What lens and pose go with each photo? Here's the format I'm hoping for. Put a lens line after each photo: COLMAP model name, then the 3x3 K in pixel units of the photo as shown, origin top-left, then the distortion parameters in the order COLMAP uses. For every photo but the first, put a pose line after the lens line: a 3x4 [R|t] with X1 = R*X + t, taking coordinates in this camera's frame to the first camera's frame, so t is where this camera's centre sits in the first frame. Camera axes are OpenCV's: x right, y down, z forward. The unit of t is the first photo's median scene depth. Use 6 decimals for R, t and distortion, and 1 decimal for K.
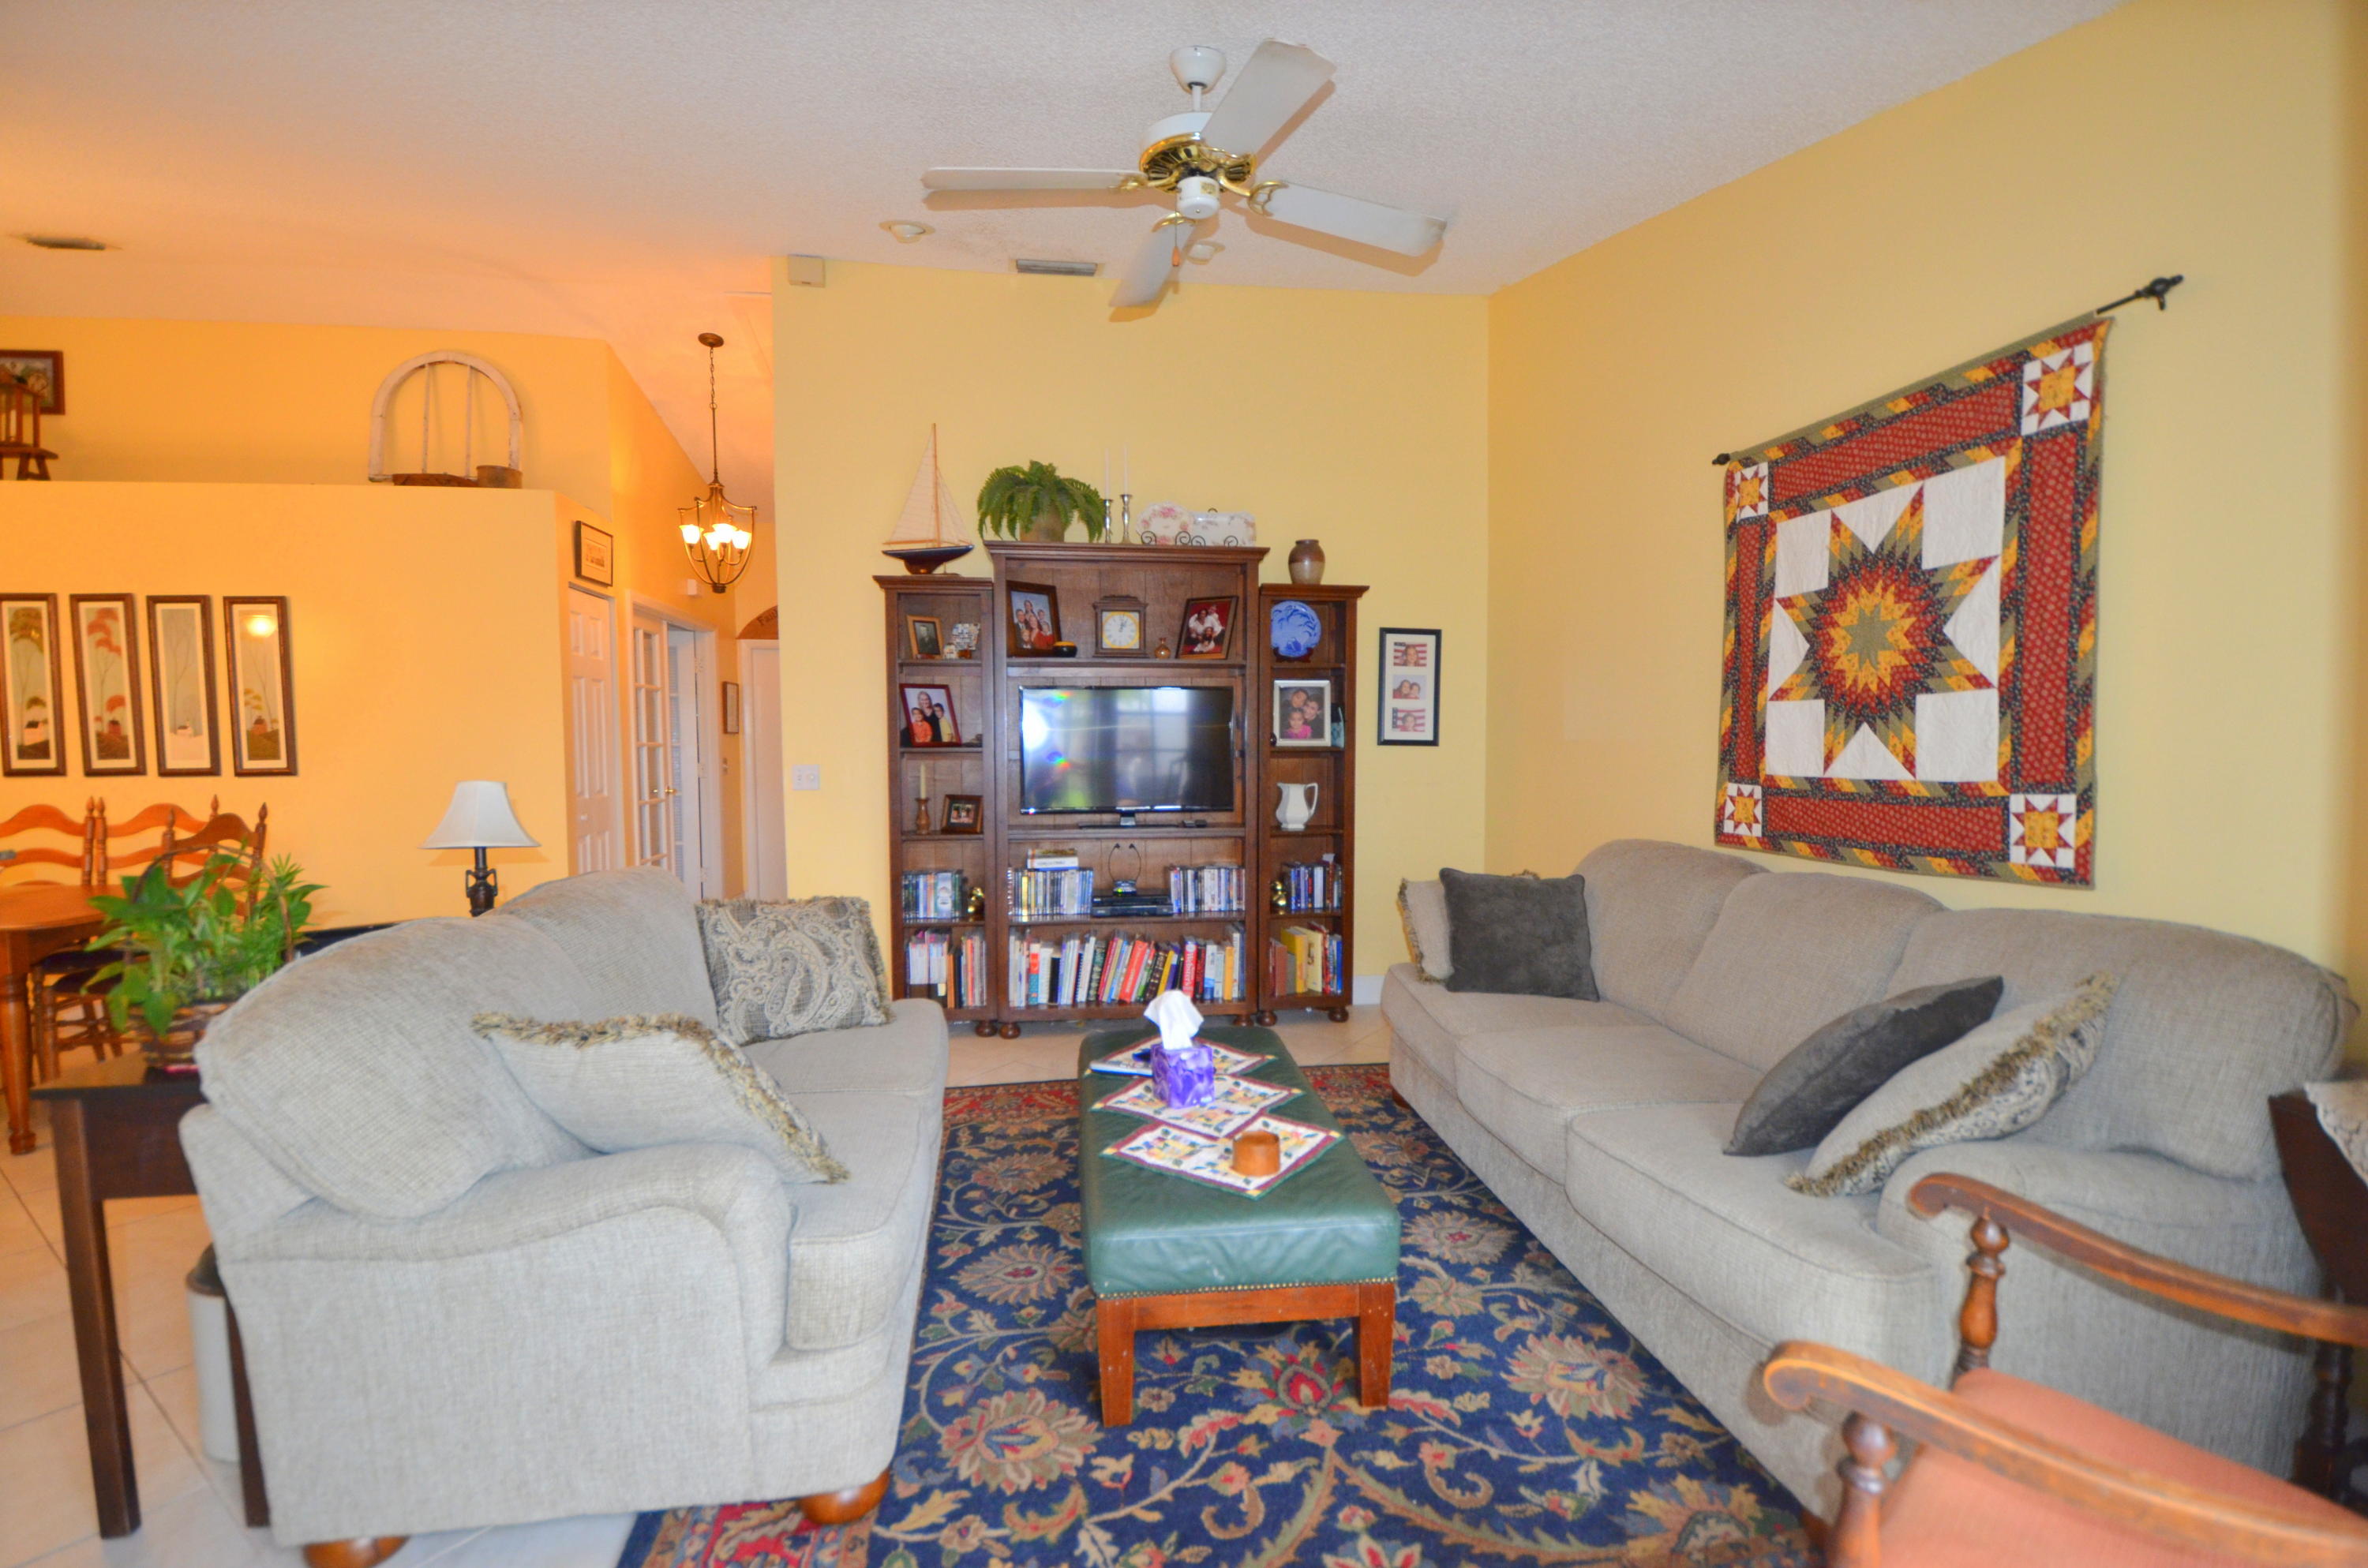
lens RADIAL K [[1026.4, 0, 1173.7], [0, 1026.4, 789.1], [0, 0, 1]] dist [0.022351, -0.030022]
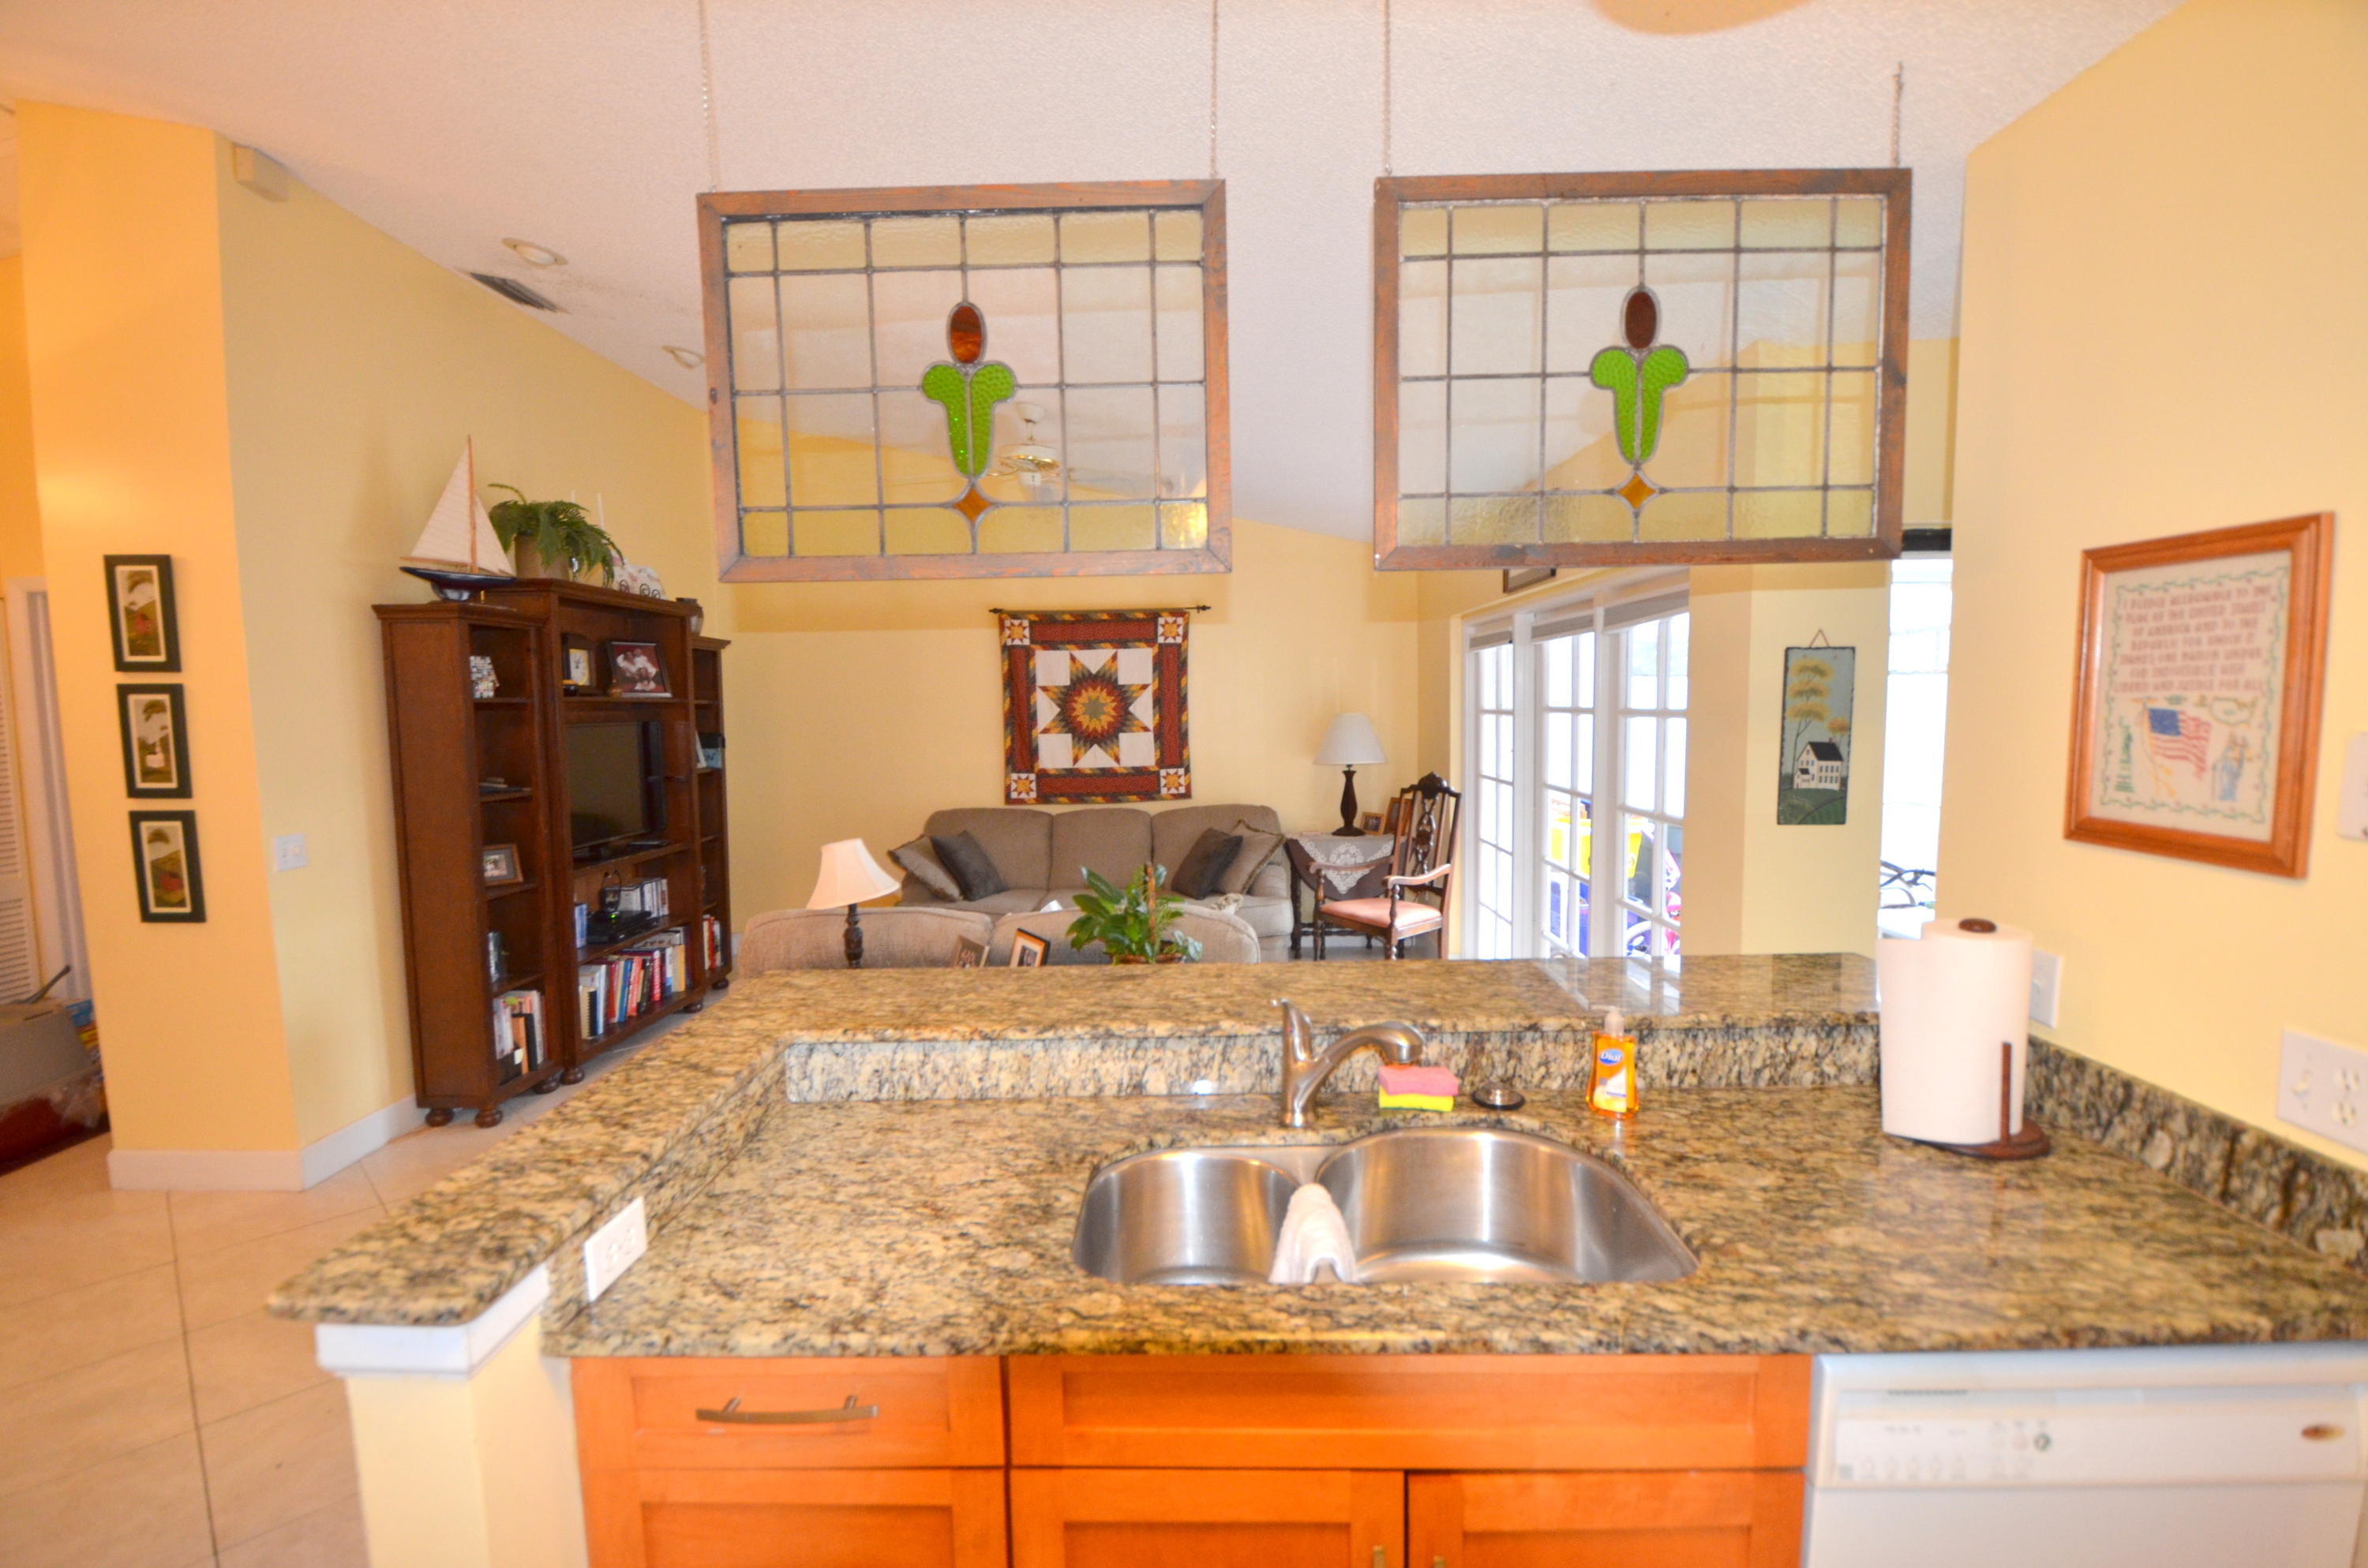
lens RADIAL K [[1040.6, 0, 1182.3], [0, 1040.6, 789.6], [0, 0, 1]] dist [0.002013, -0.013685]
pose [[0.157515, -0.081249, 0.984169, -1.564403], [0.060714, 0.995521, 0.072469, -0.113245], [-0.985649, 0.048337, 0.161742, 0.381401]]
